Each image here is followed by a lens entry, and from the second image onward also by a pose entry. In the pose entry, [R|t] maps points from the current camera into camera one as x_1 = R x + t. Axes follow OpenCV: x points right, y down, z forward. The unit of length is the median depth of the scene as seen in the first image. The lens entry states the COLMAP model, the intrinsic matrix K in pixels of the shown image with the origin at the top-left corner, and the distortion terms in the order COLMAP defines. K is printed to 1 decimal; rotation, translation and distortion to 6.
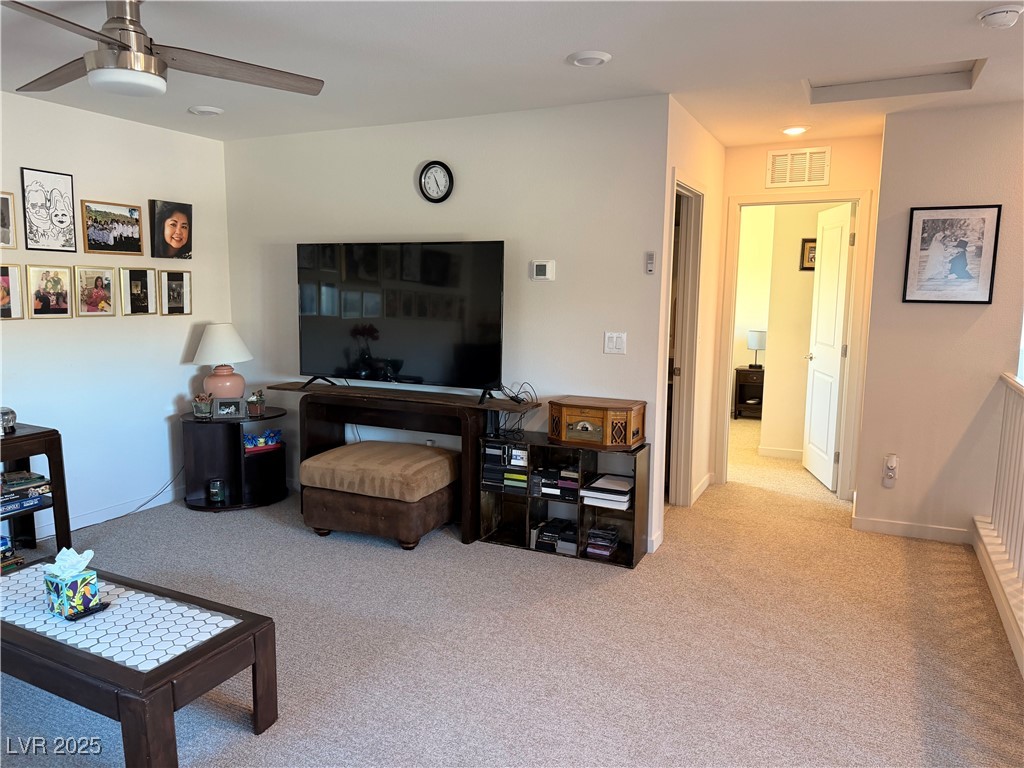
lens RADIAL K [[727.7, 0, 568.6], [0, 727.7, 389.1], [0, 0, 1]] dist [0.070574, -0.075558]
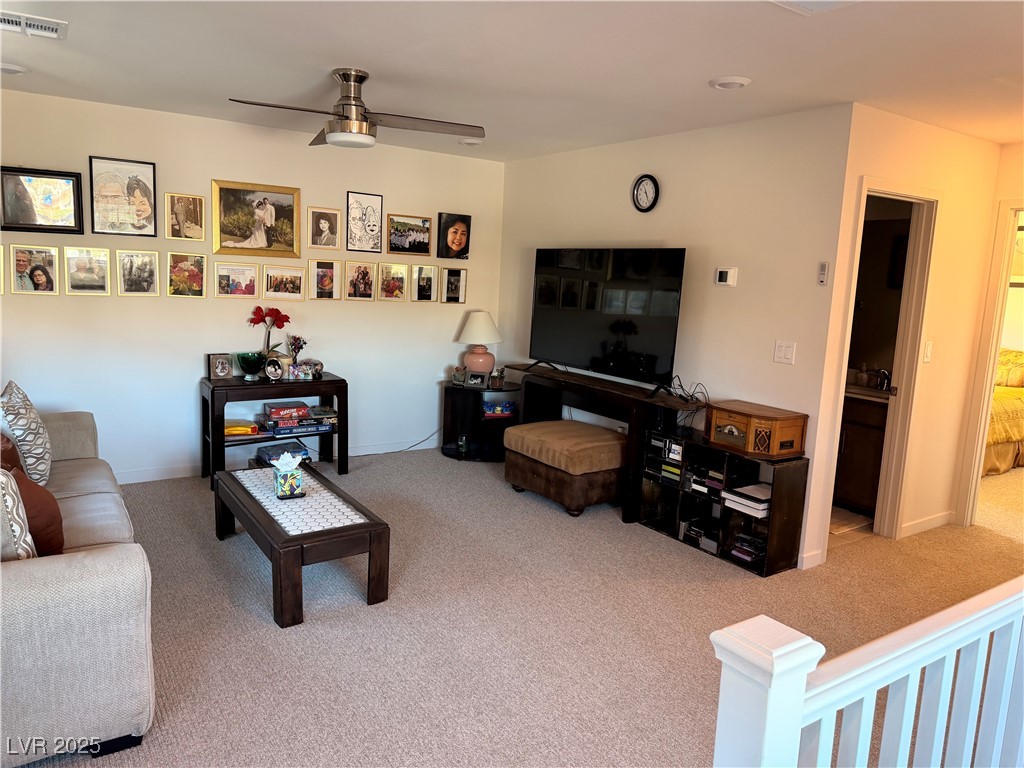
lens RADIAL K [[727.7, 0, 526.9], [0, 727.7, 387.7], [0, 0, 1]] dist [0.070574, -0.075558]
pose [[0.869570, 0.109279, -0.481566, 0.247689], [-0.107940, 0.993687, 0.030583, -0.008561], [0.481868, 0.025386, 0.875876, -0.044857]]
